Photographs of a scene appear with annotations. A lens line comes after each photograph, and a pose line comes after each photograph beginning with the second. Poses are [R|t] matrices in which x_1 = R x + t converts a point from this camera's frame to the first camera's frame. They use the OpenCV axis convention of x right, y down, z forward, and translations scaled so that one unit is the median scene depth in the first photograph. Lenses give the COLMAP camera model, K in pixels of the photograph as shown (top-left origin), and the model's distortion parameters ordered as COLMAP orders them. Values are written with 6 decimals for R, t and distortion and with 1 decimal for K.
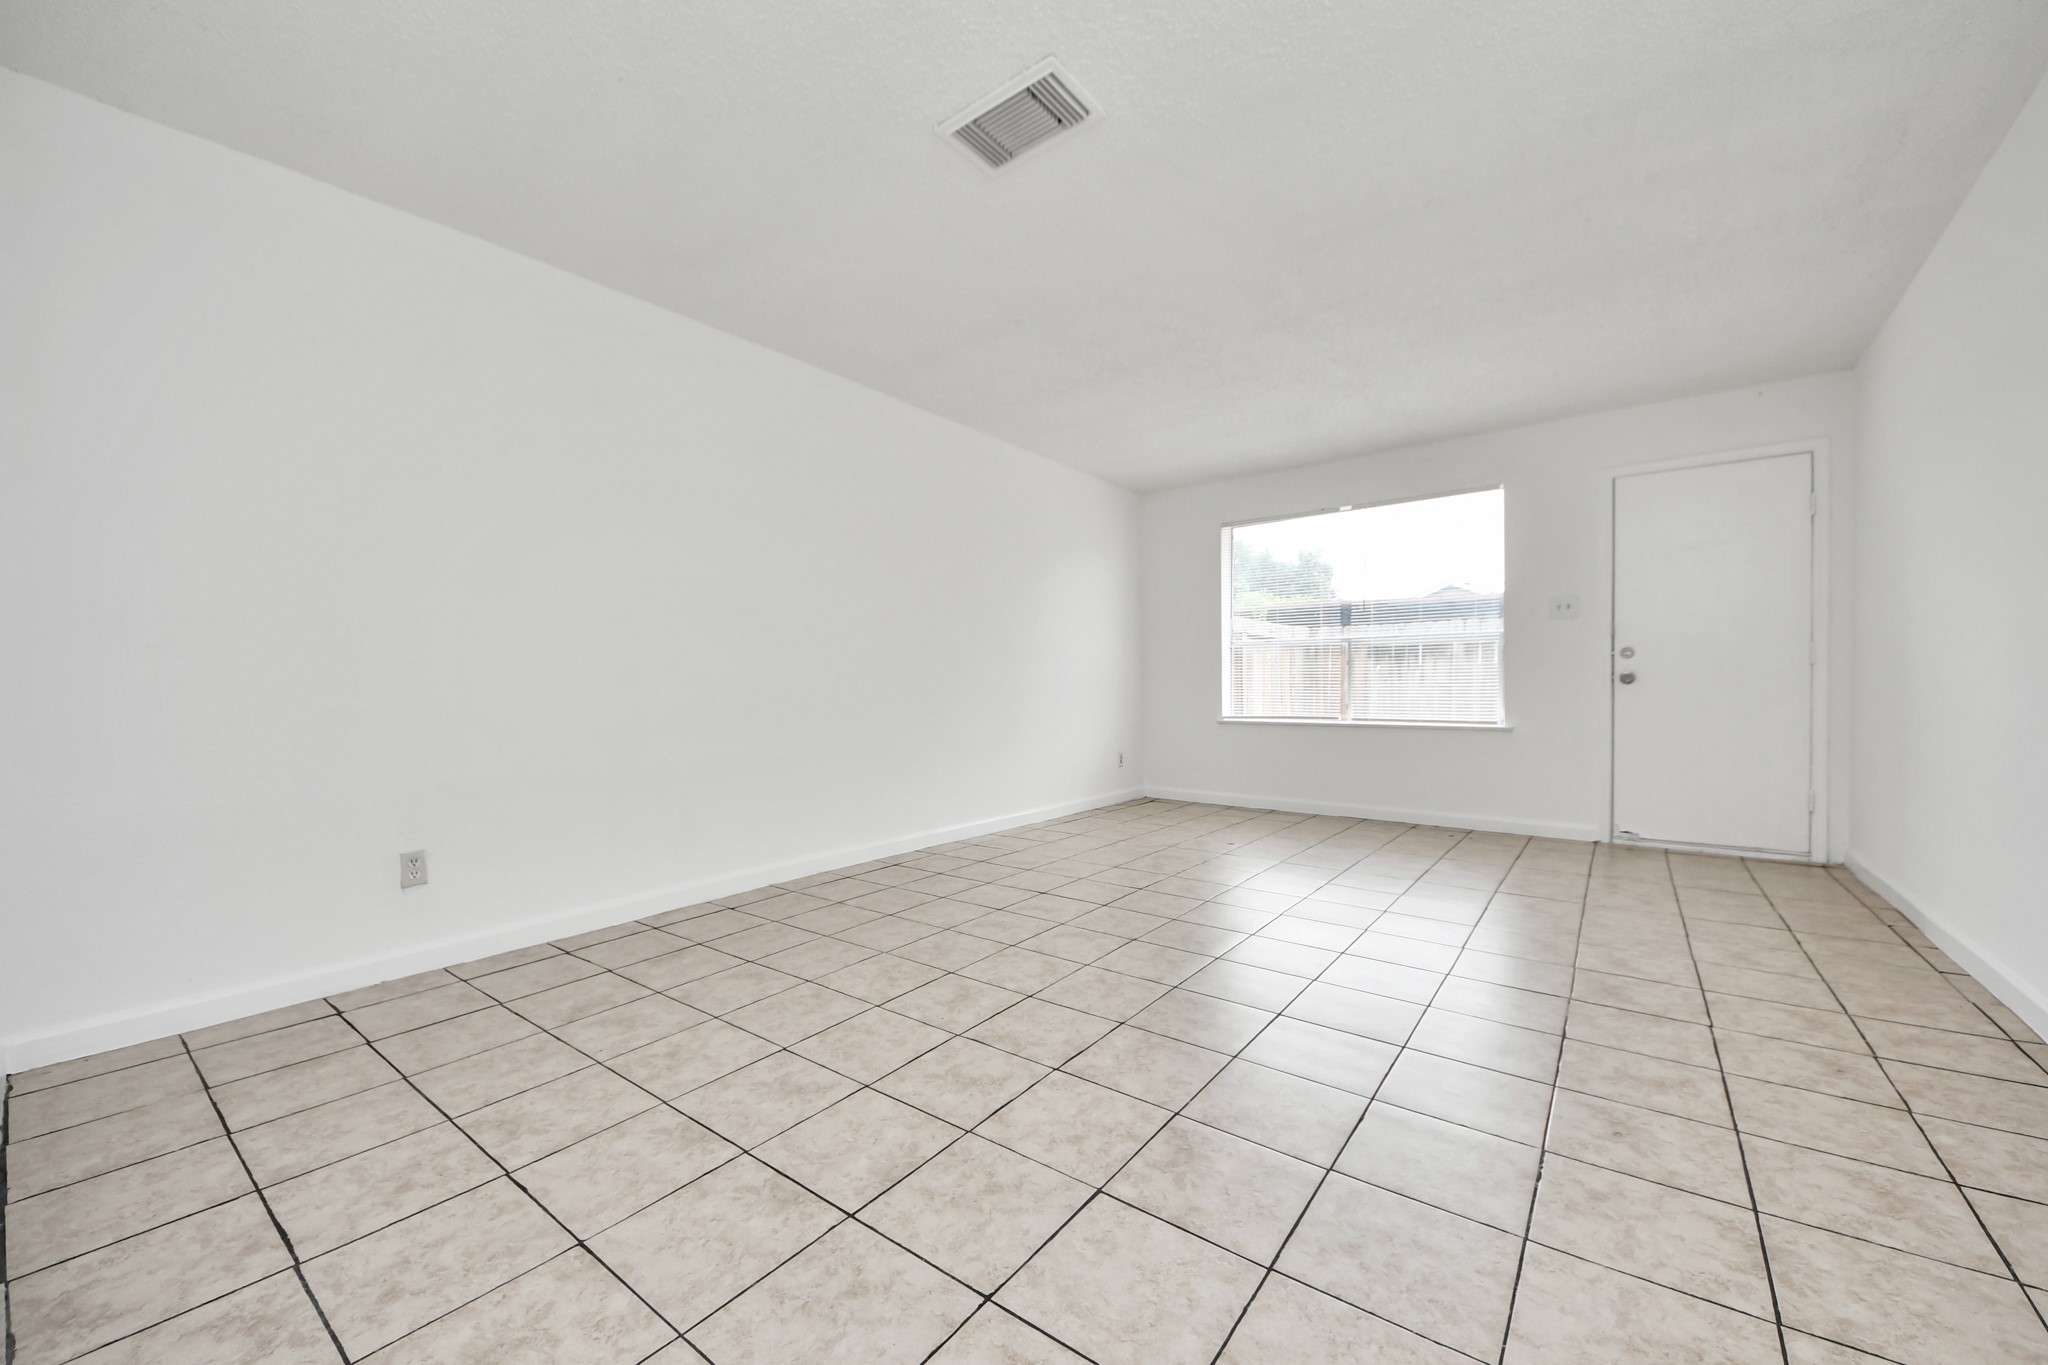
lens RADIAL K [[817.6, 0, 1051.3], [0, 817.6, 682.4], [0, 0, 1]] dist [0.035906, -0.014302]
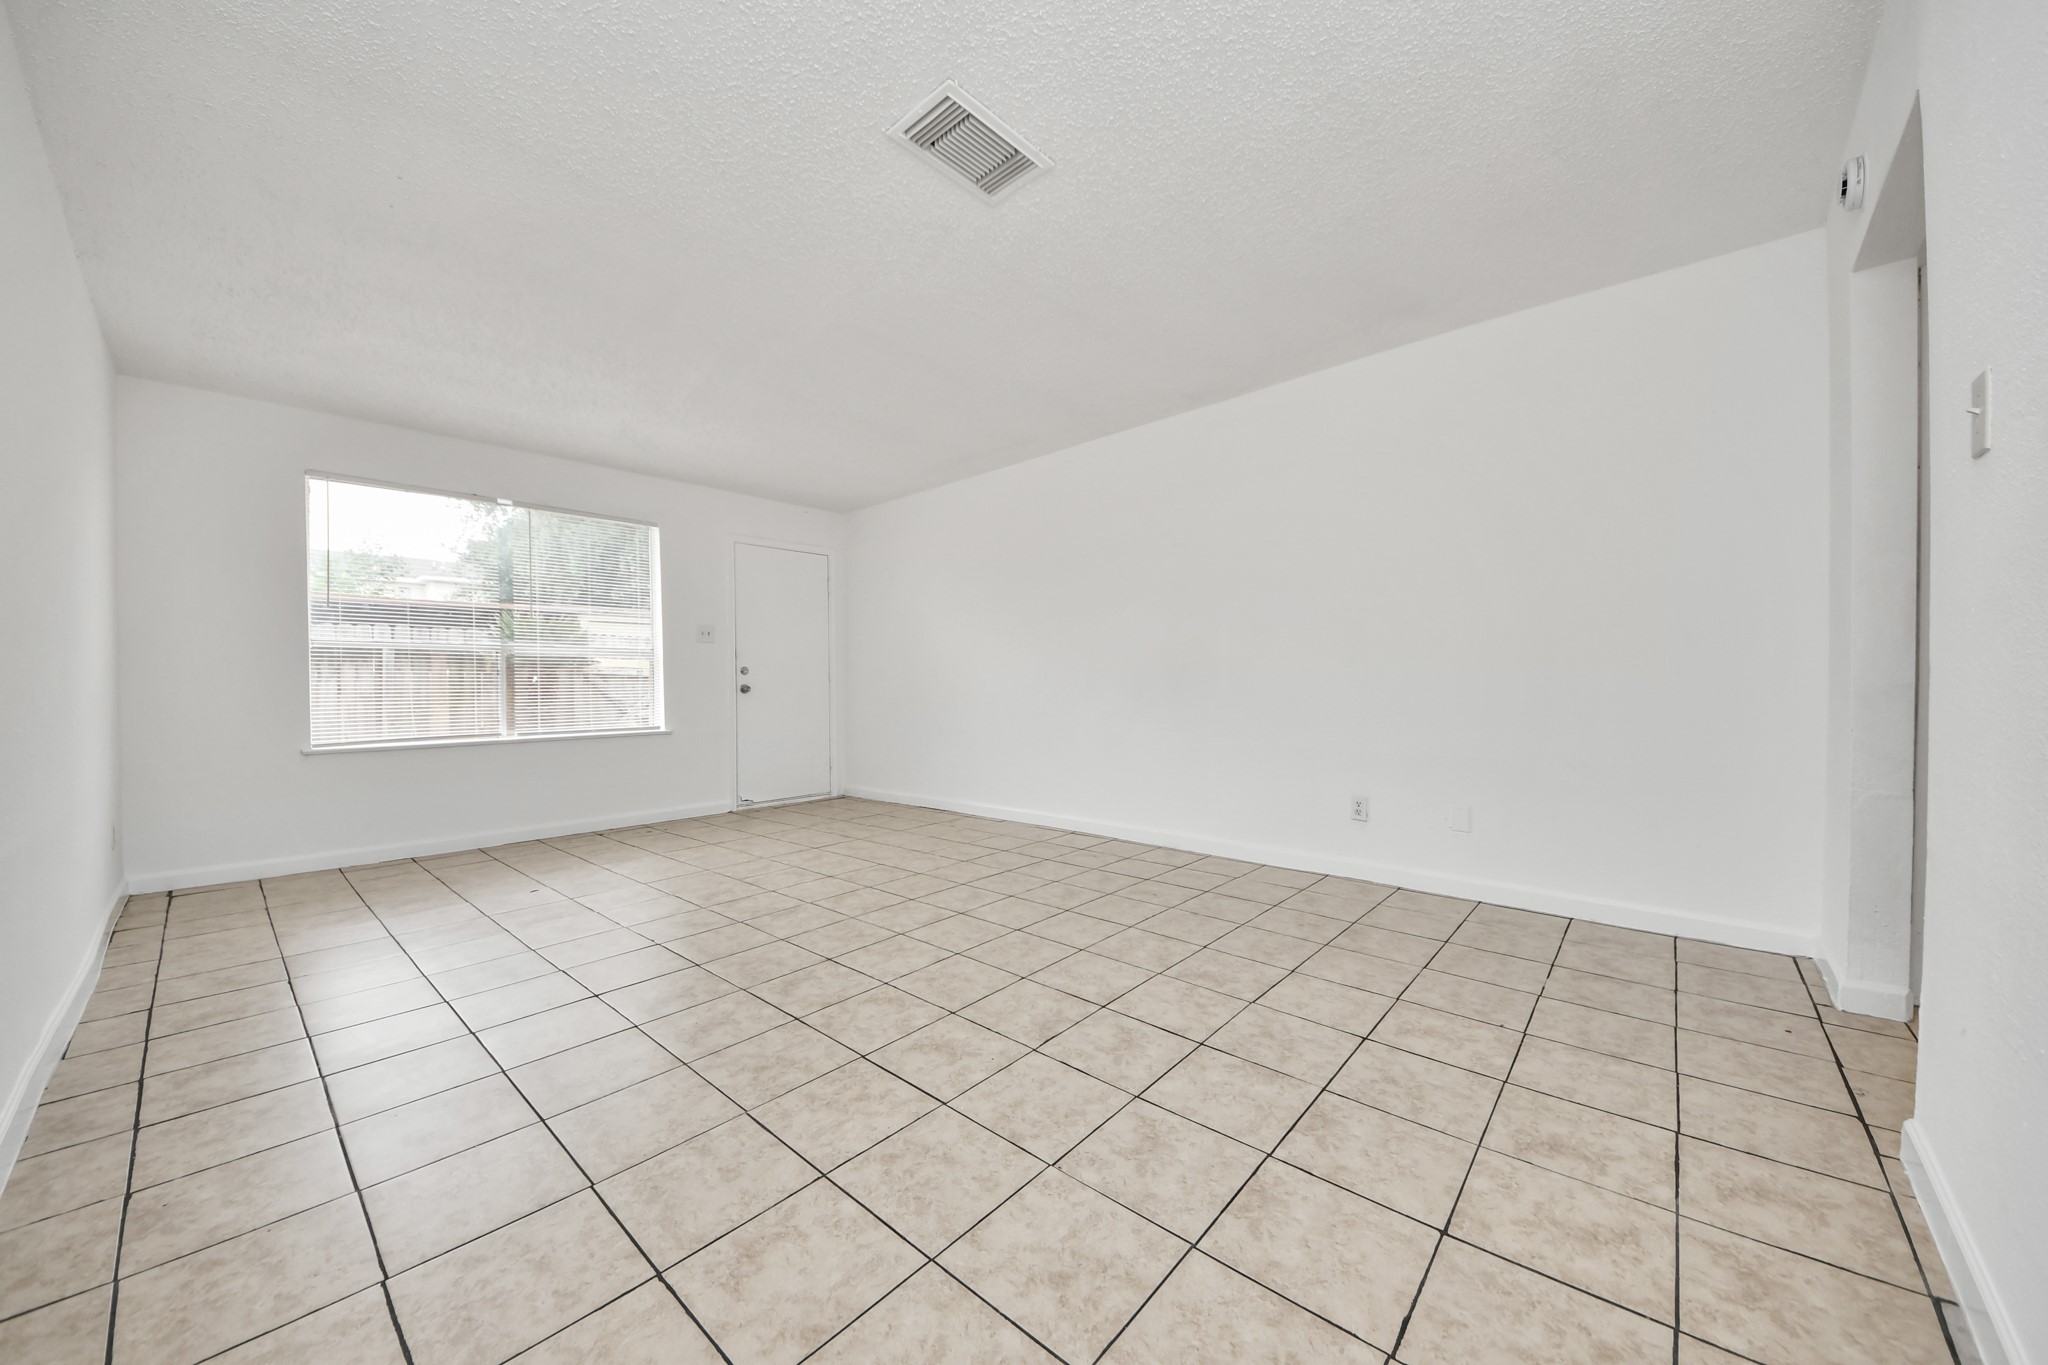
lens RADIAL K [[709.5, 0, 1024.0], [0, 709.5, 682.5], [0, 0, 1]] dist [0.035131, -0.012745]
pose [[0.073482, 0.004124, 0.997288, -0.960360], [0.006492, 0.999968, -0.004614, -0.015120], [-0.997275, 0.006813, 0.073453, 0.919682]]
